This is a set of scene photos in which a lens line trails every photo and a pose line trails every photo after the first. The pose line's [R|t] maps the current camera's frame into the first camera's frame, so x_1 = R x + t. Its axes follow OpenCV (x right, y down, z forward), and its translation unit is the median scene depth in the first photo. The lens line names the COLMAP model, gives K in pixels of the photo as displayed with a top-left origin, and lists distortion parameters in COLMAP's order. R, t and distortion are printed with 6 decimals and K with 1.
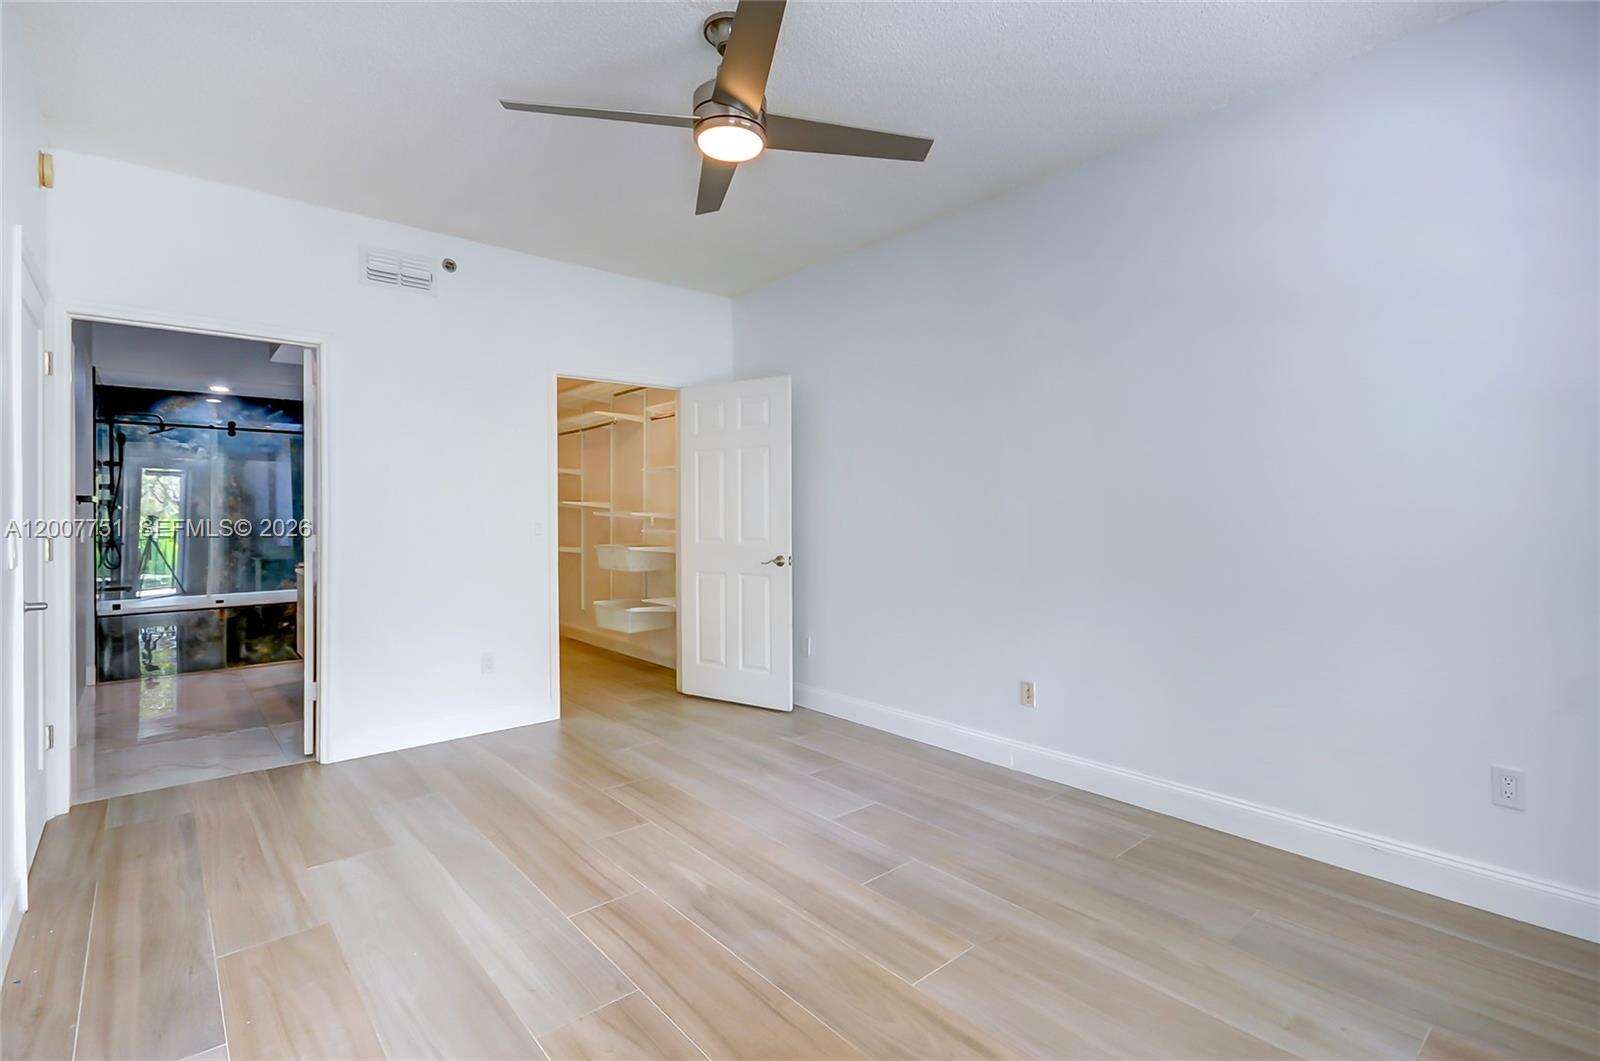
lens RADIAL K [[764.3, 0, 793.6], [0, 764.3, 517.5], [0, 0, 1]] dist [0.018099, -0.000786]
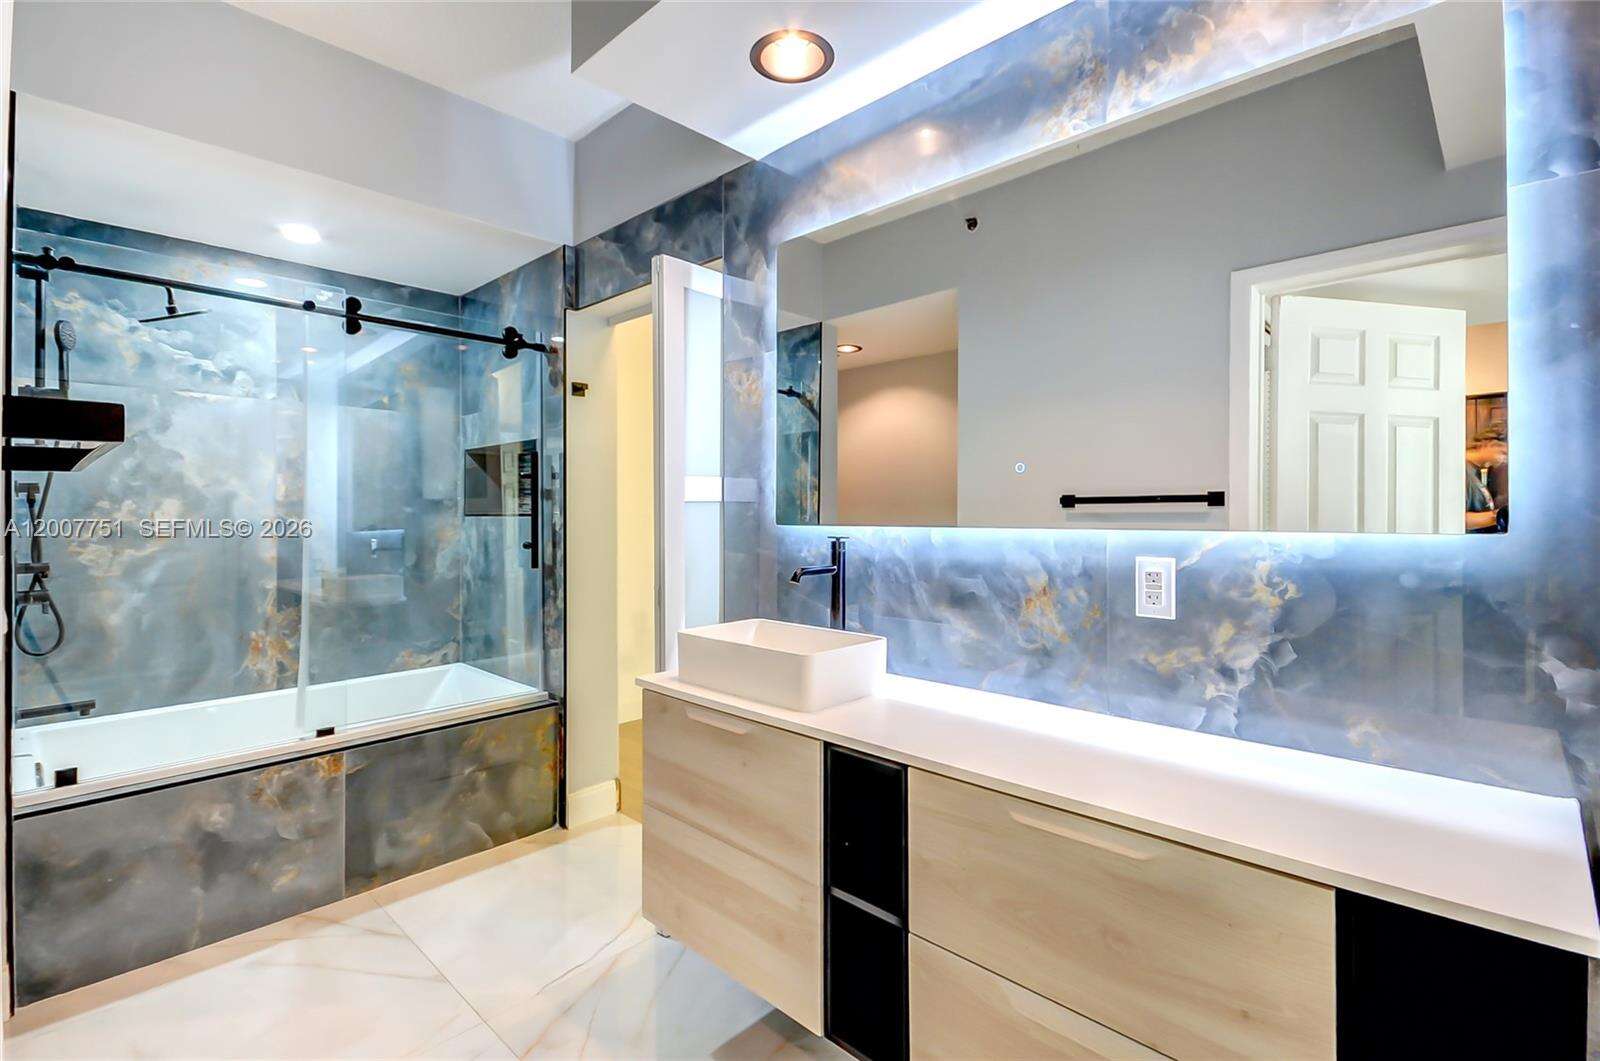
lens RADIAL K [[764.3, 0, 793.7], [0, 764.3, 505.4], [0, 0, 1]] dist [0.018099, -0.000786]
pose [[0.995815, 0.003066, 0.091343, -0.527051], [-0.002346, 0.999965, -0.007985, -0.008822], [-0.091364, 0.007737, 0.995787, 0.561333]]
